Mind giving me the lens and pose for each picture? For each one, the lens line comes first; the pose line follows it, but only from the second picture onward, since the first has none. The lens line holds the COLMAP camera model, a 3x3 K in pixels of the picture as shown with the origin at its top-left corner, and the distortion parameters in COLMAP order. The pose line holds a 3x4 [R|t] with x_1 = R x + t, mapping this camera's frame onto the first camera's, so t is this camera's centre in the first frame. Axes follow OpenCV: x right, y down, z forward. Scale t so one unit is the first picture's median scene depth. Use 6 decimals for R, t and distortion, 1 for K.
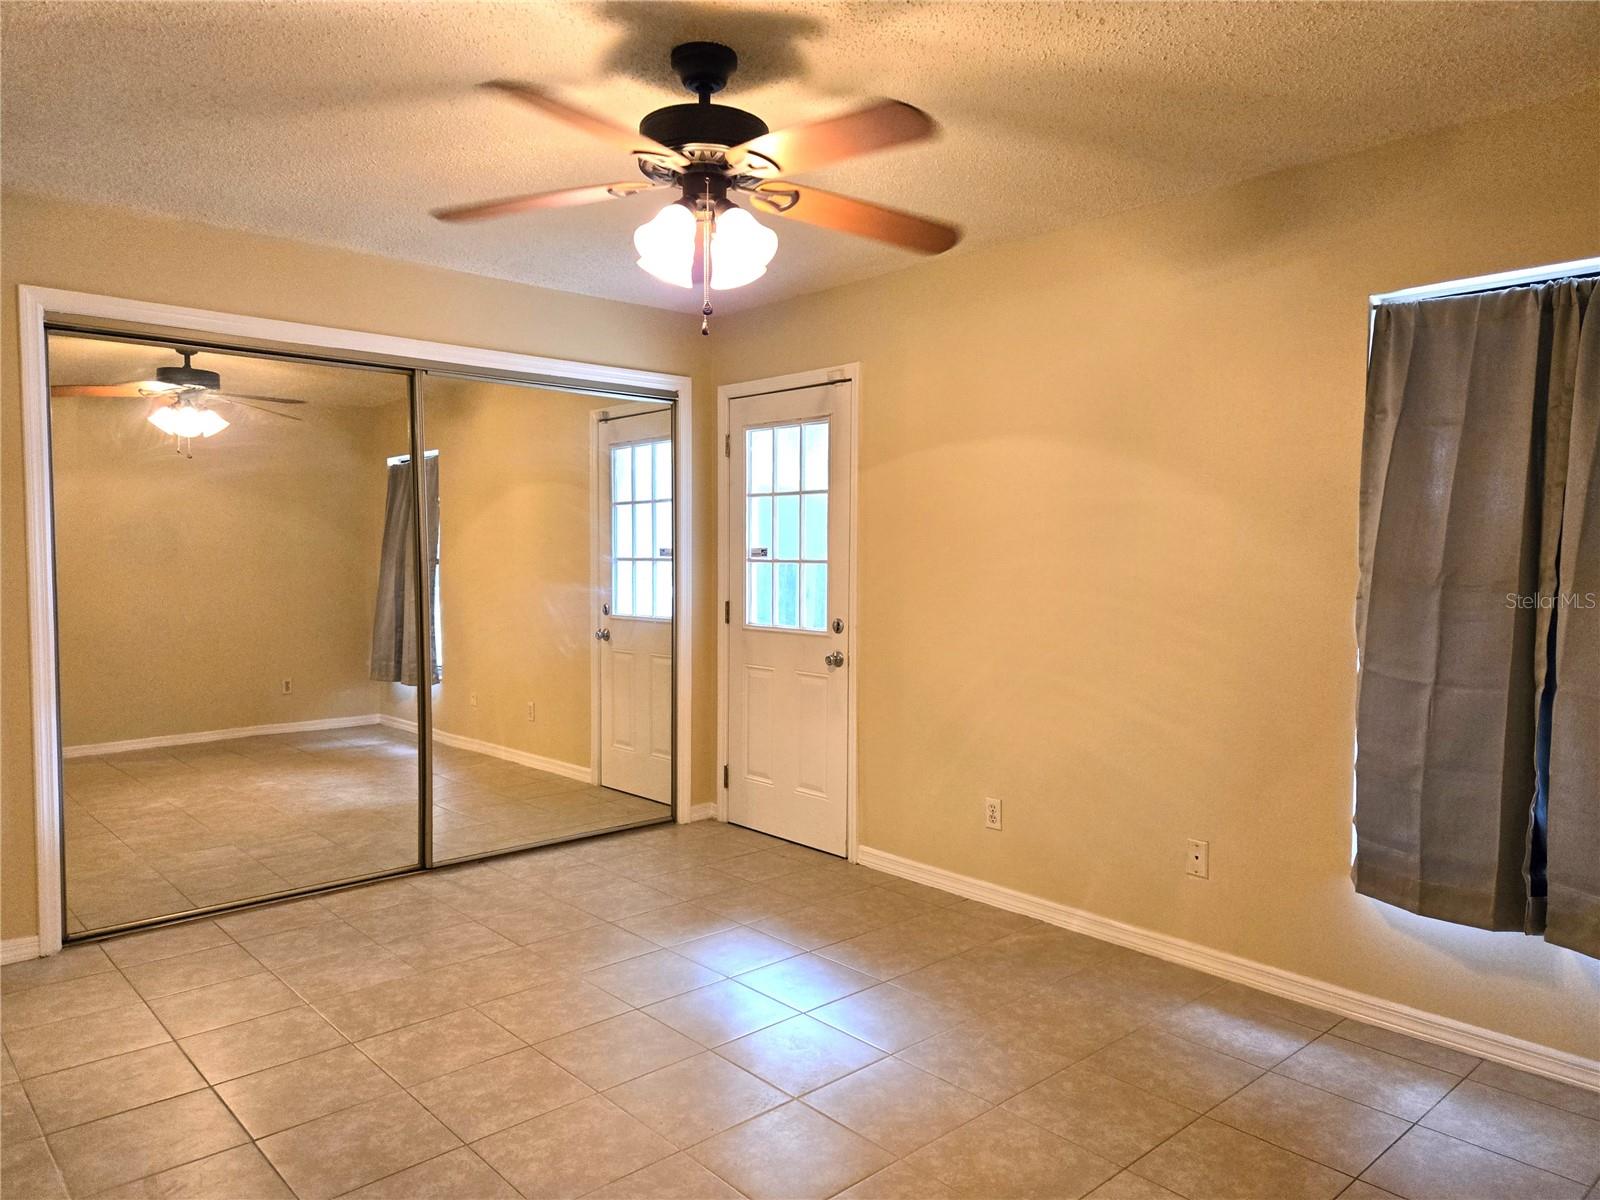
lens RADIAL K [[1064.5, 0, 790.3], [0, 1064.5, 589.5], [0, 0, 1]] dist [0.069884, -0.051476]
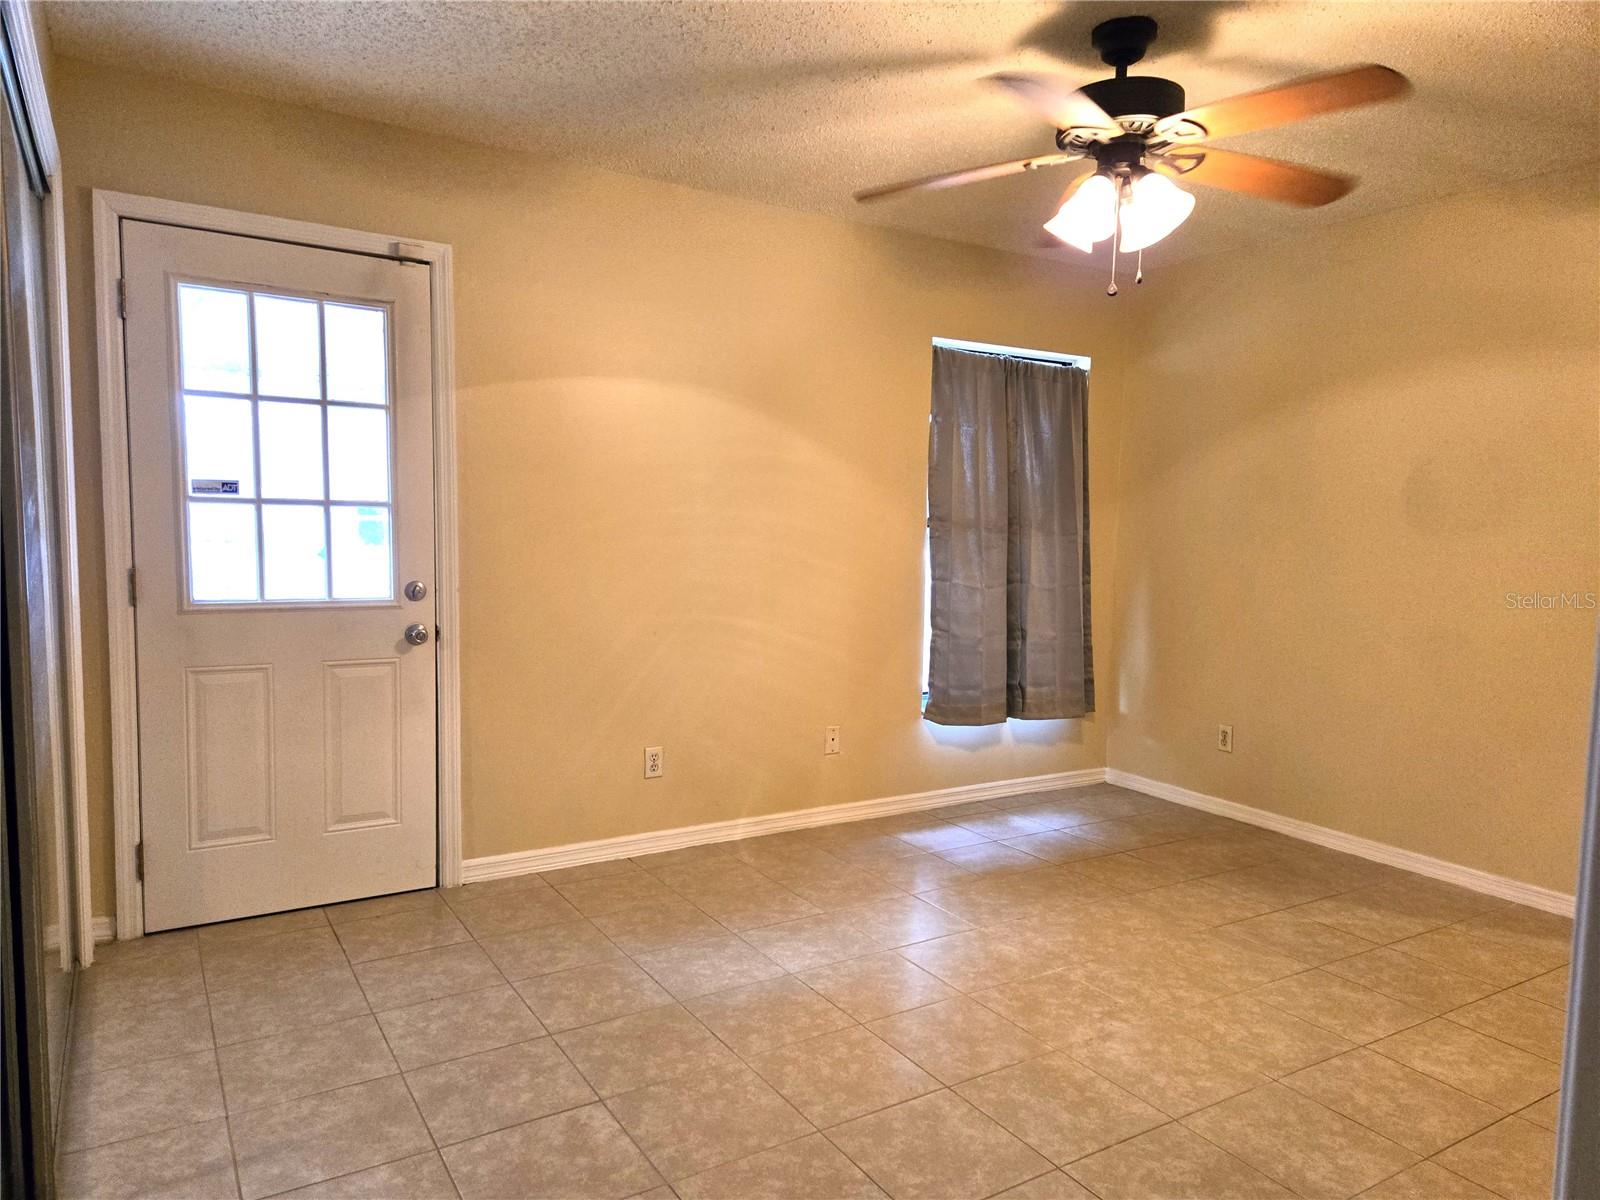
lens RADIAL K [[1064.5, 0, 791.9], [0, 1064.5, 607.0], [0, 0, 1]] dist [0.069884, -0.051476]
pose [[0.186742, -0.077716, 0.979330, -0.766854], [0.016258, 0.996974, 0.076016, -0.008938], [-0.982275, 0.001727, 0.187440, 0.701984]]
